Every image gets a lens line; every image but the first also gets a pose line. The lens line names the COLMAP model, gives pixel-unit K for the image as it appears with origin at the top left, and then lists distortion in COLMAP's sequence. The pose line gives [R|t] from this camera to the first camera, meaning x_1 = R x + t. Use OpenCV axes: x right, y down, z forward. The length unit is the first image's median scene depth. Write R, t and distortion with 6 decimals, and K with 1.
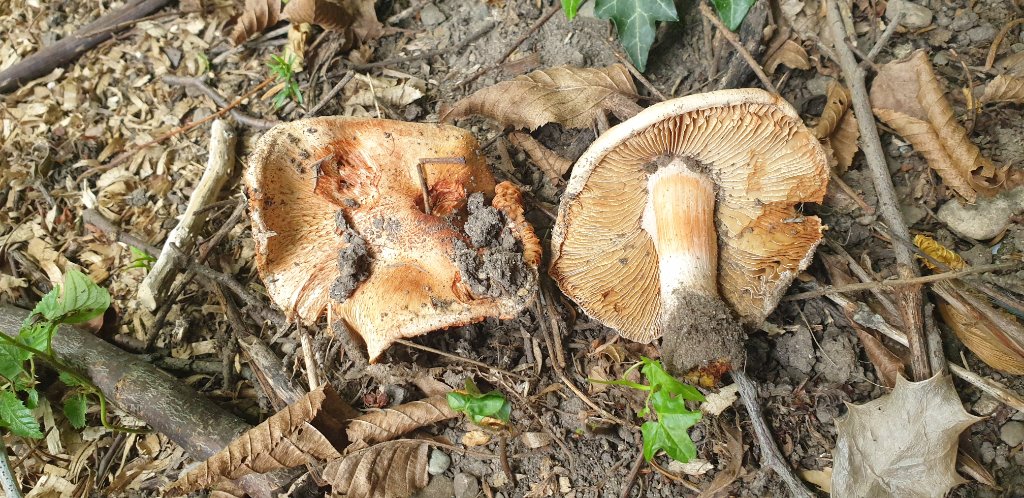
lens RADIAL K [[724.9, 0, 510.6], [0, 724.9, 248.3], [0, 0, 1]] dist [0.005518, 0.000333]
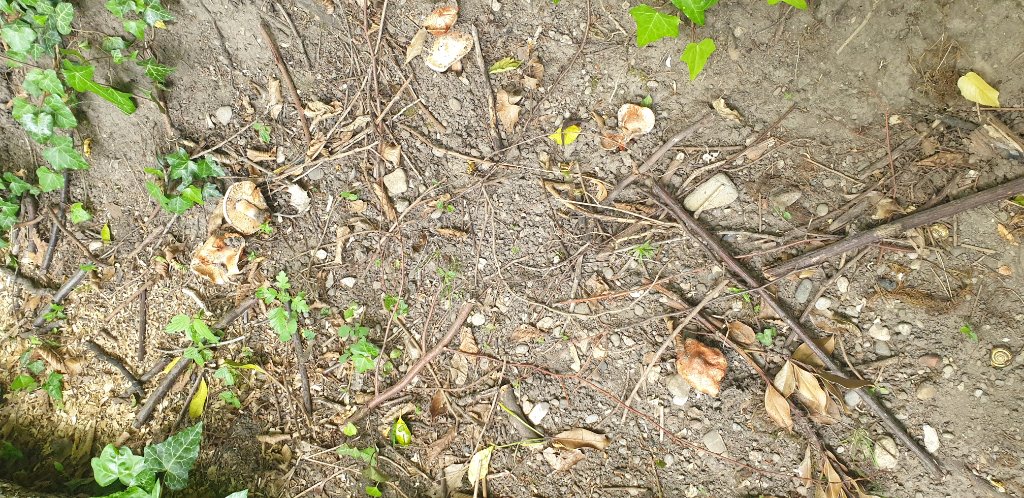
lens RADIAL K [[724.9, 0, 510.8], [0, 724.9, 248.5], [0, 0, 1]] dist [0.005518, 0.000333]
pose [[0.494517, -0.862420, 0.108098, 0.353130], [0.863876, 0.501393, 0.048196, 1.484006], [-0.095765, 0.069550, 0.992971, -4.337668]]
